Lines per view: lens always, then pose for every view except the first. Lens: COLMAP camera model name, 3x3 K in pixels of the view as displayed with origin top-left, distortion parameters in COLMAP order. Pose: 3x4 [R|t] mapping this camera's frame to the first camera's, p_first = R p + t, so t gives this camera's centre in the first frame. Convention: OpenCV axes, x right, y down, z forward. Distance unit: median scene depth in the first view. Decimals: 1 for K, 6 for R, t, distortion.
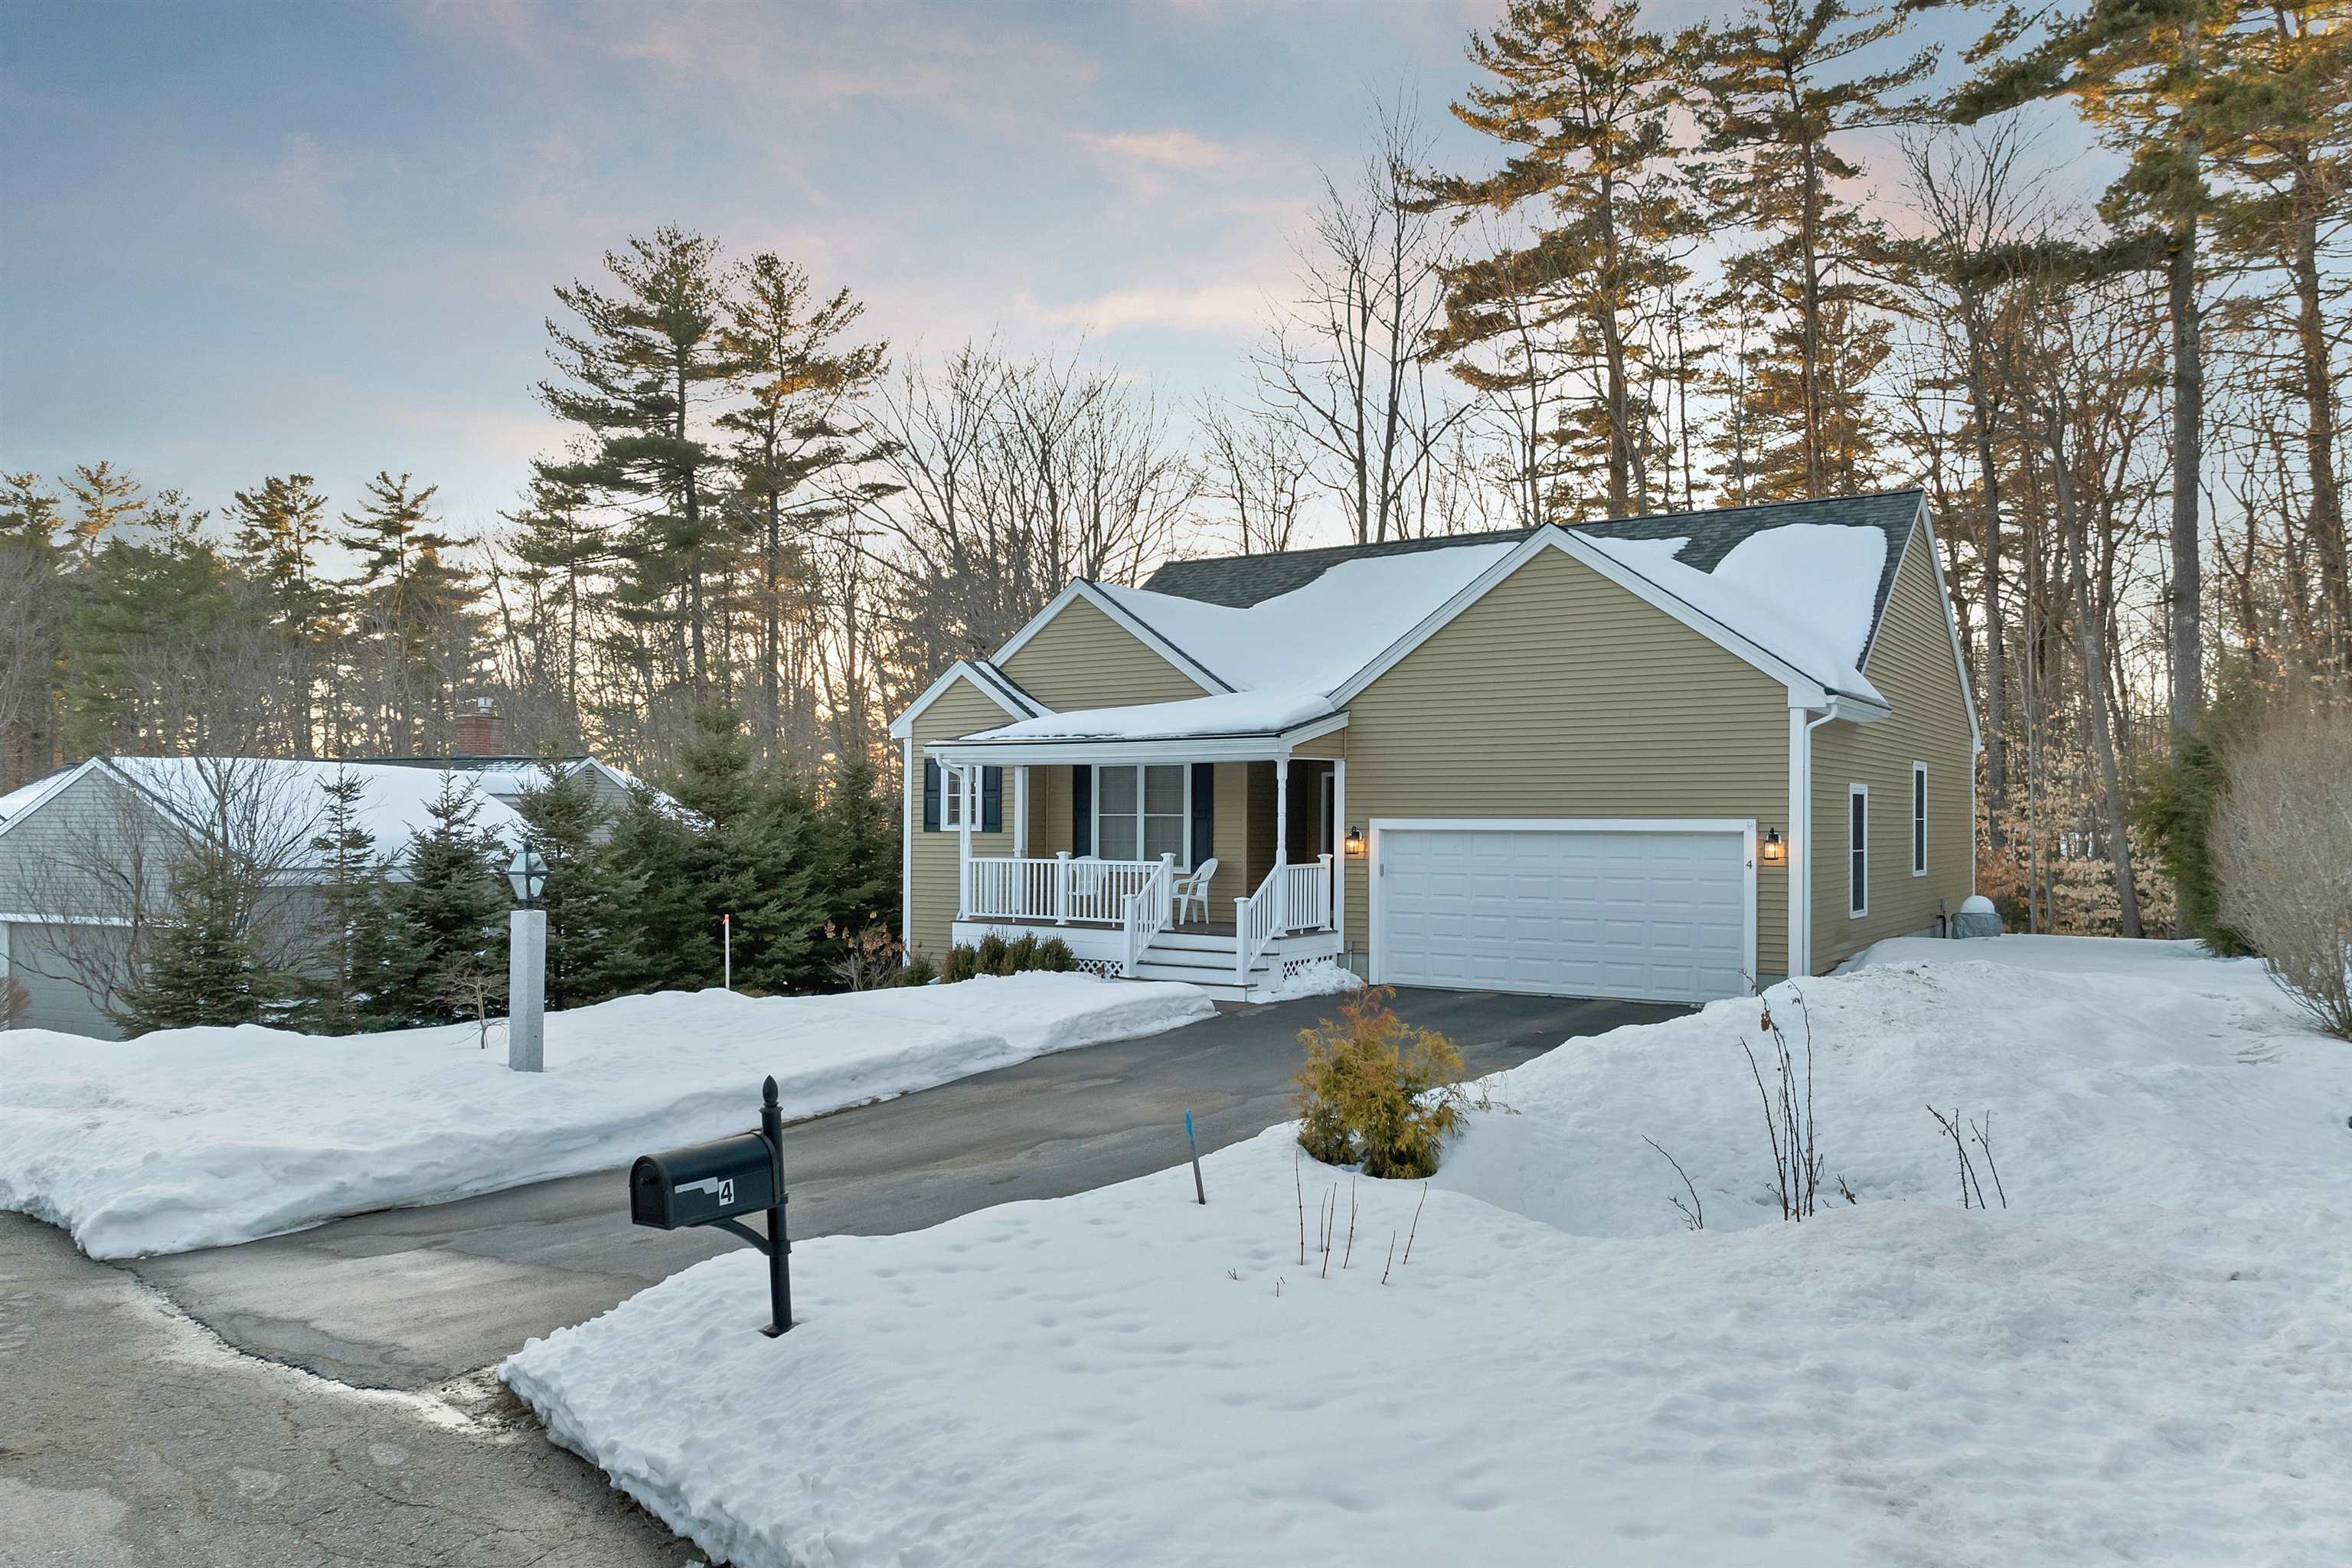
lens RADIAL K [[1701.7, 0, 1182.1], [0, 1701.7, 811.9], [0, 0, 1]] dist [-0.034229, 0.000327]
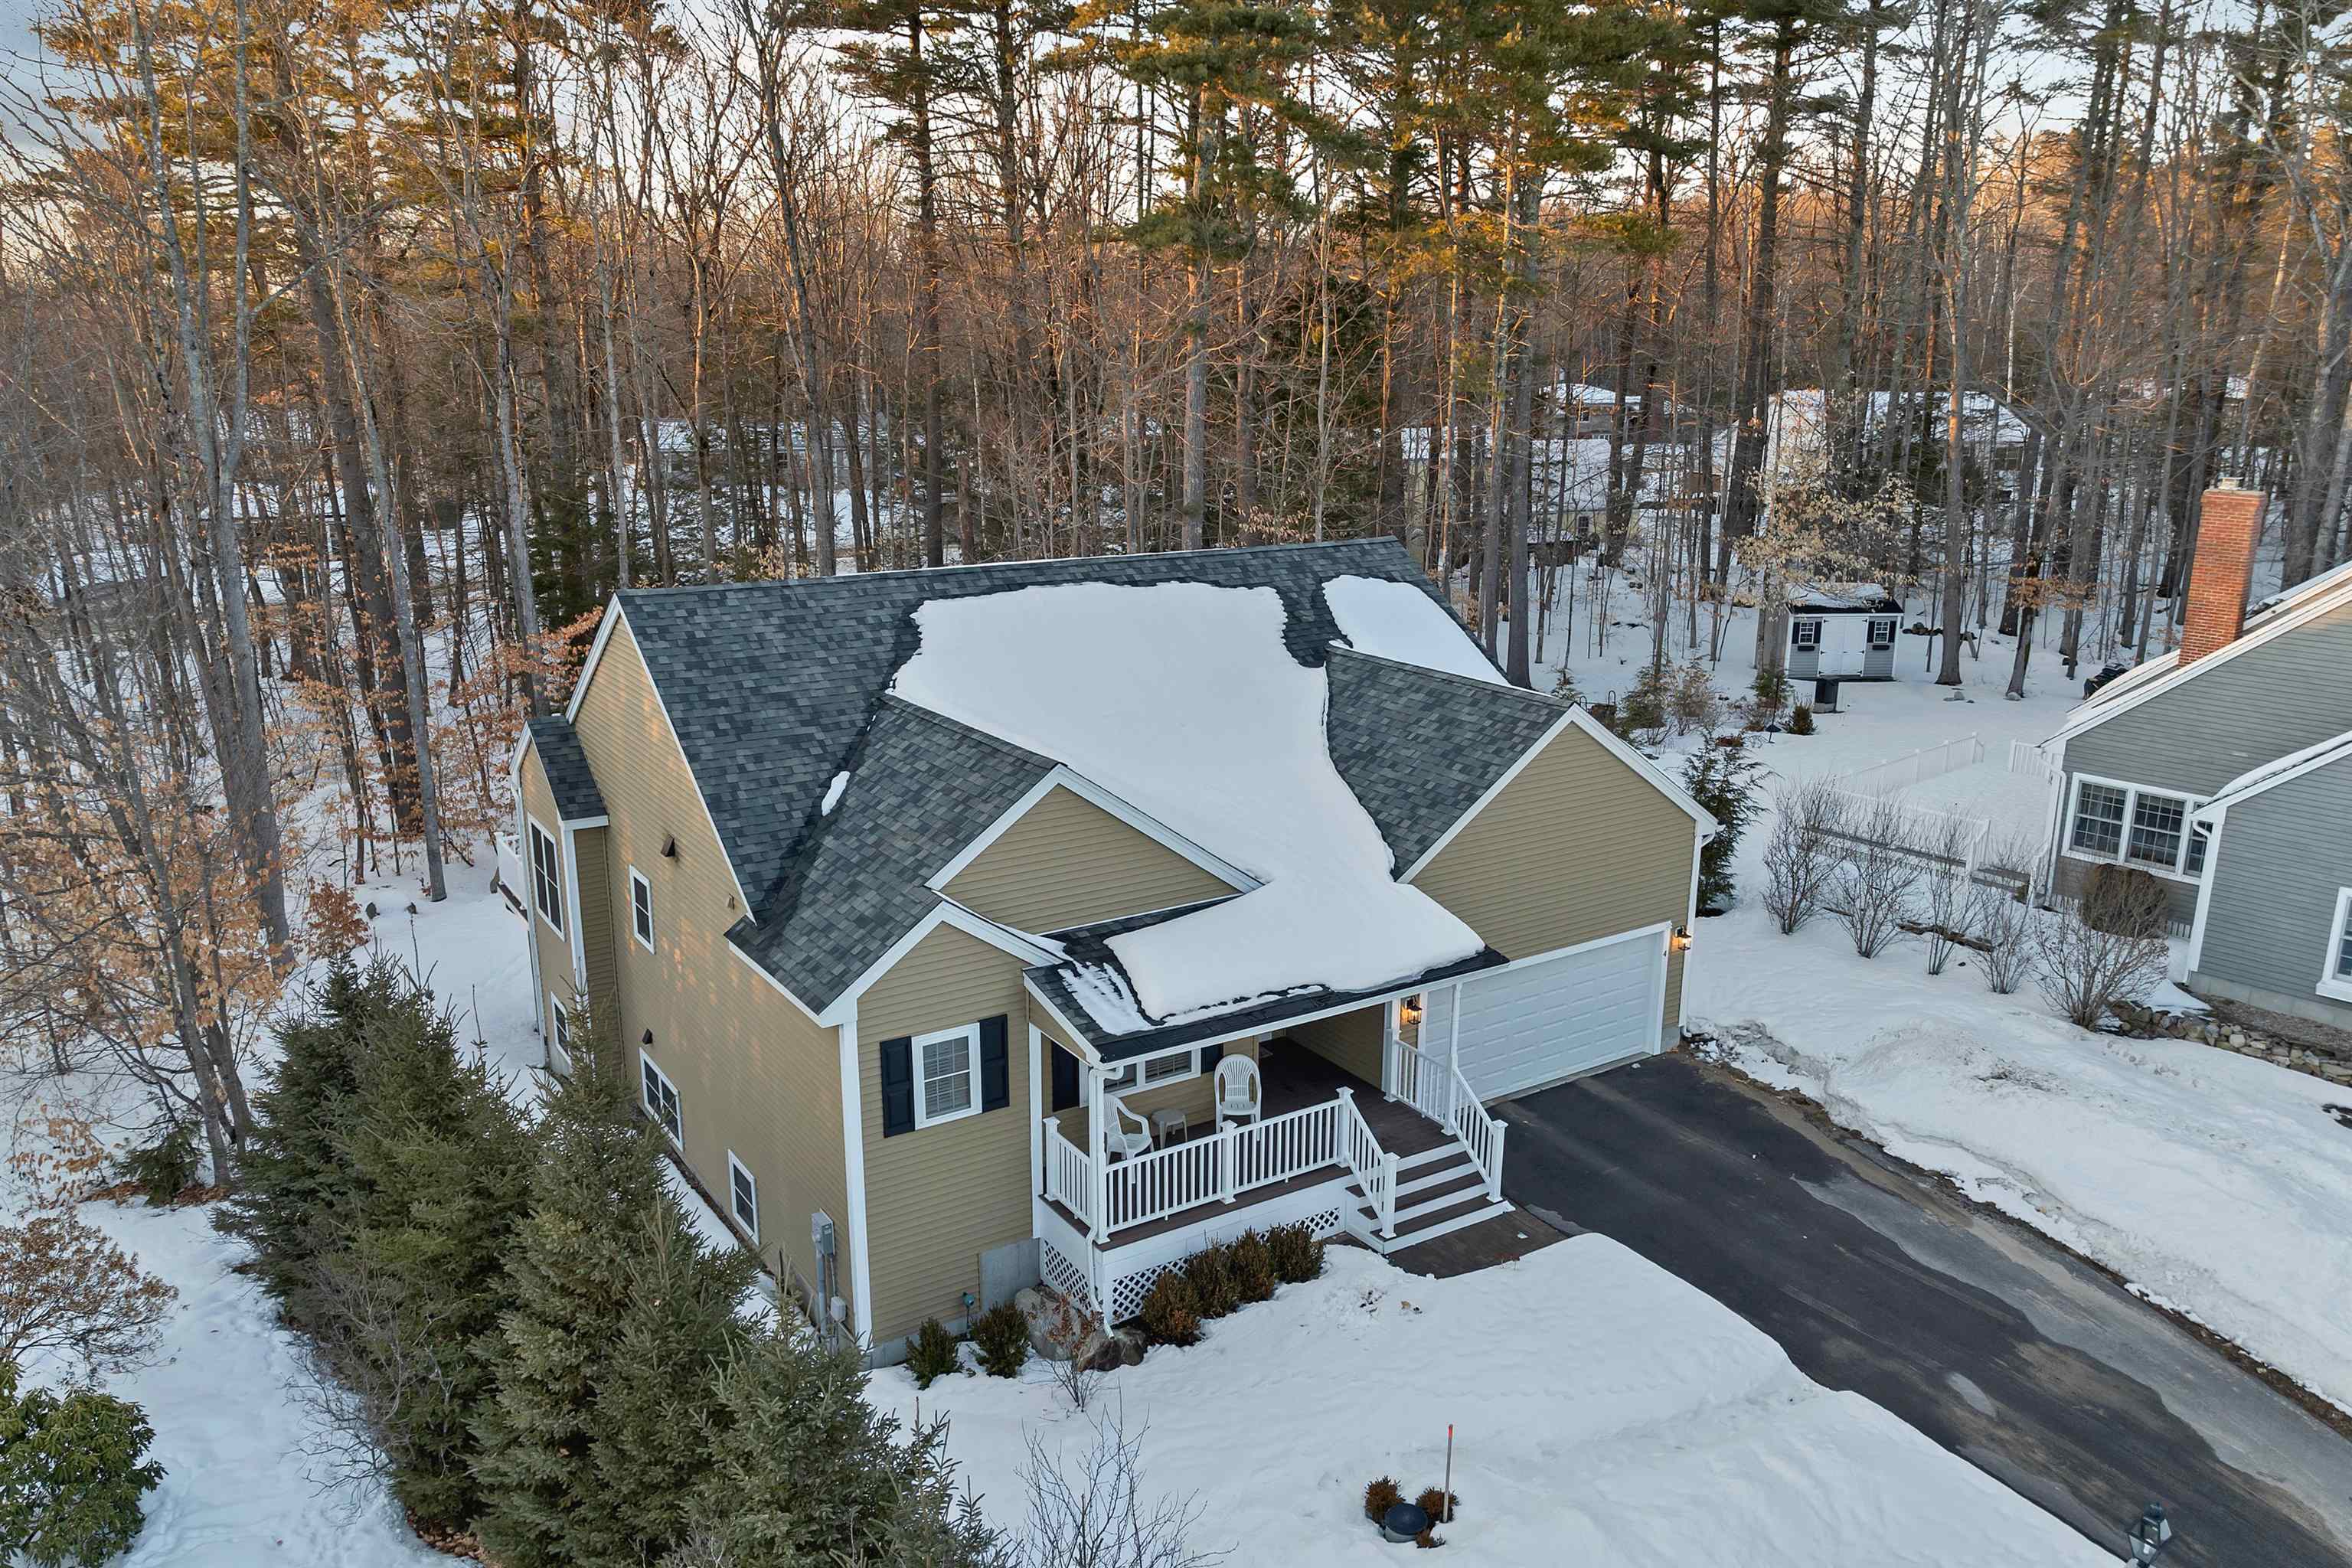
lens RADIAL K [[1701.7, 0, 1182.1], [0, 1701.7, 811.9], [0, 0, 1]] dist [-0.034229, 0.000327]
pose [[0.394872, -0.247236, 0.884845, -0.703861], [-0.012381, 0.961592, 0.274205, -0.318995], [-0.918653, -0.119231, 0.376644, 0.637080]]
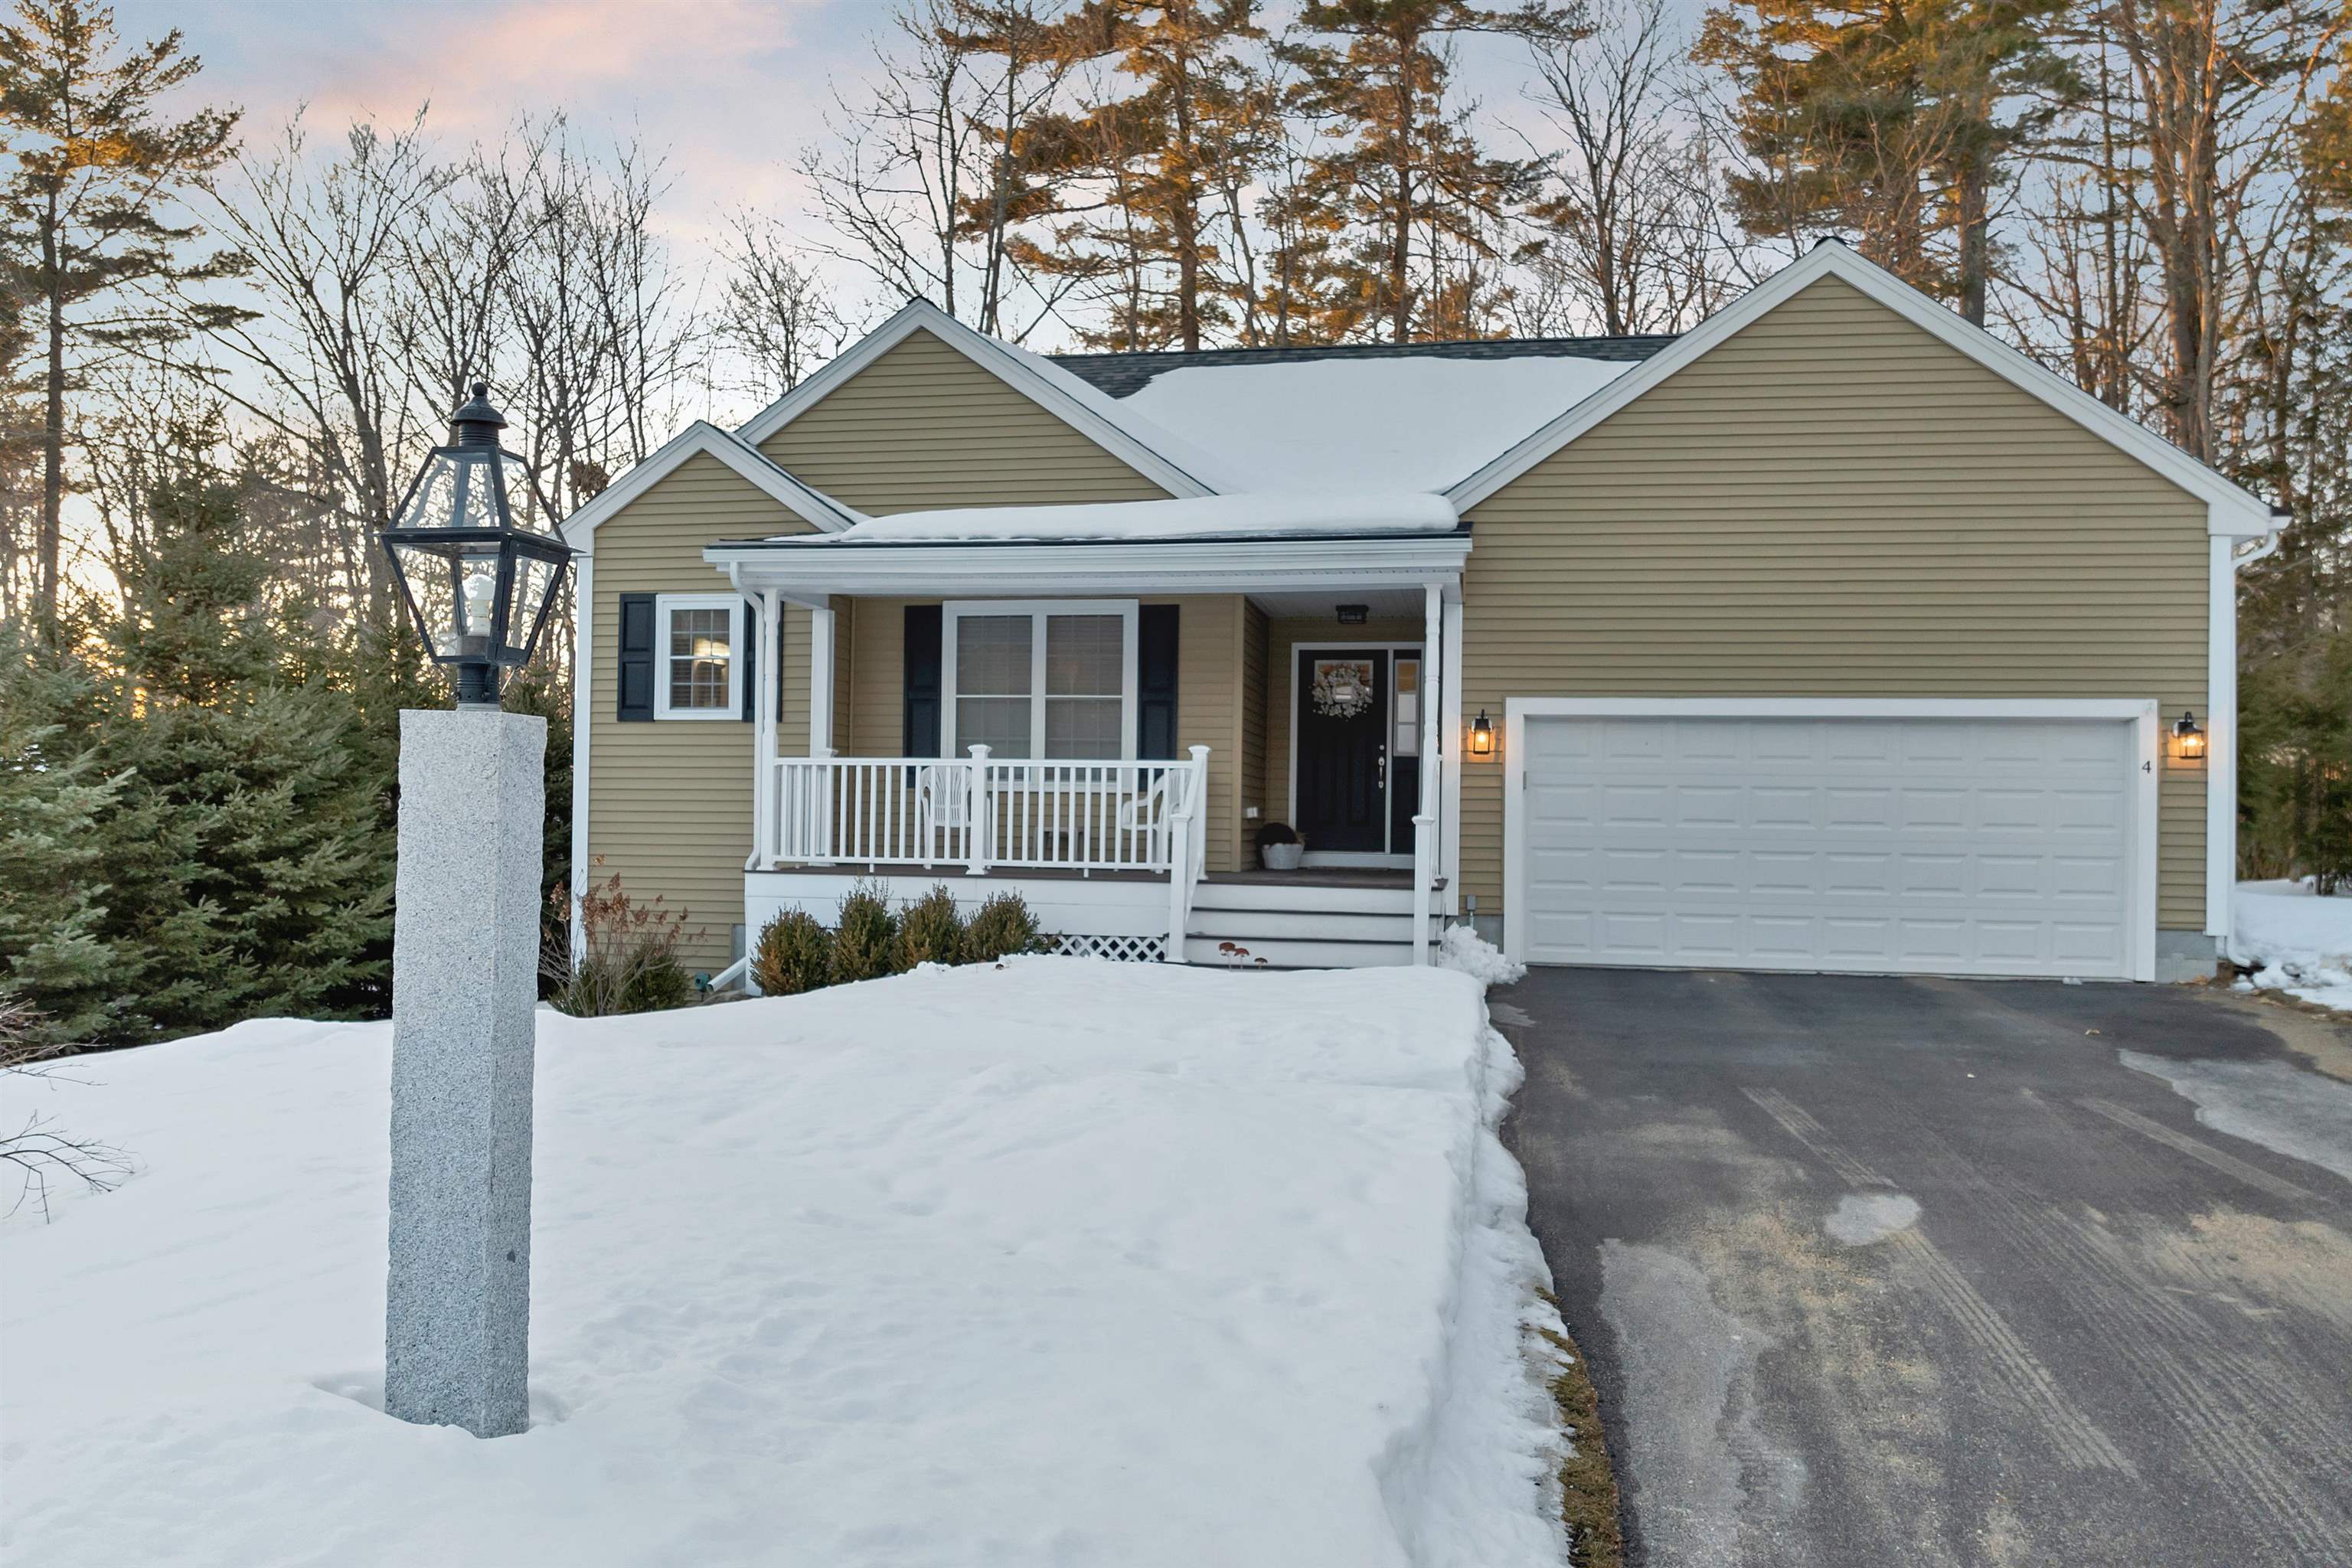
lens RADIAL K [[1701.7, 0, 1182.1], [0, 1701.7, 811.9], [0, 0, 1]] dist [-0.034229, 0.000327]
pose [[0.915507, 0.009297, 0.402194, -0.208722], [-0.012447, 0.999909, 0.005220, 0.037054], [-0.402109, -0.009785, 0.915540, 0.402637]]
